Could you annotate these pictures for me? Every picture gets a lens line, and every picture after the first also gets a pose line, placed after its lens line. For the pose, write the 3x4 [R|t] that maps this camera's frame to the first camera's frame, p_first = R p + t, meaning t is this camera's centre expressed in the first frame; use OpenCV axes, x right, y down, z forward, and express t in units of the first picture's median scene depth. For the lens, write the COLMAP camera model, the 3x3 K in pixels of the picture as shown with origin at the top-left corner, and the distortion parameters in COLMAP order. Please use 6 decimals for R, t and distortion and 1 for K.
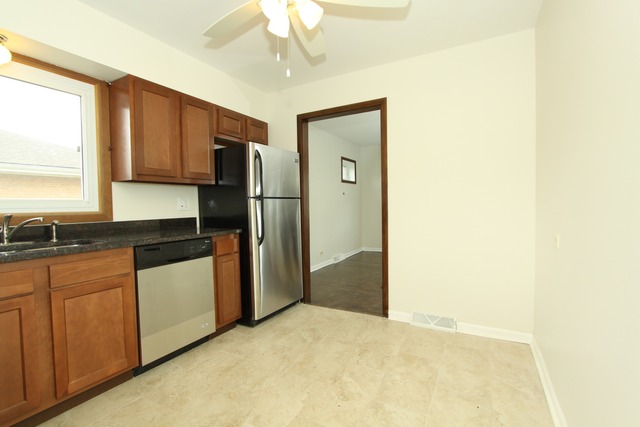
lens RADIAL K [[293.3, 0, 321.8], [0, 293.3, 212.1], [0, 0, 1]] dist [-0.009998, 0.002607]
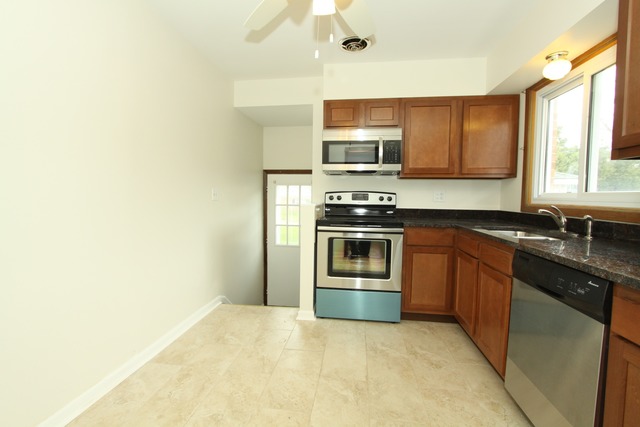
lens RADIAL K [[293.3, 0, 321.2], [0, 293.3, 212.1], [0, 0, 1]] dist [-0.009998, 0.002607]
pose [[-0.924447, 0.026203, -0.380408, 0.217001], [-0.009772, 0.995680, 0.092330, -0.063244], [0.381184, 0.089072, -0.920198, 1.669987]]
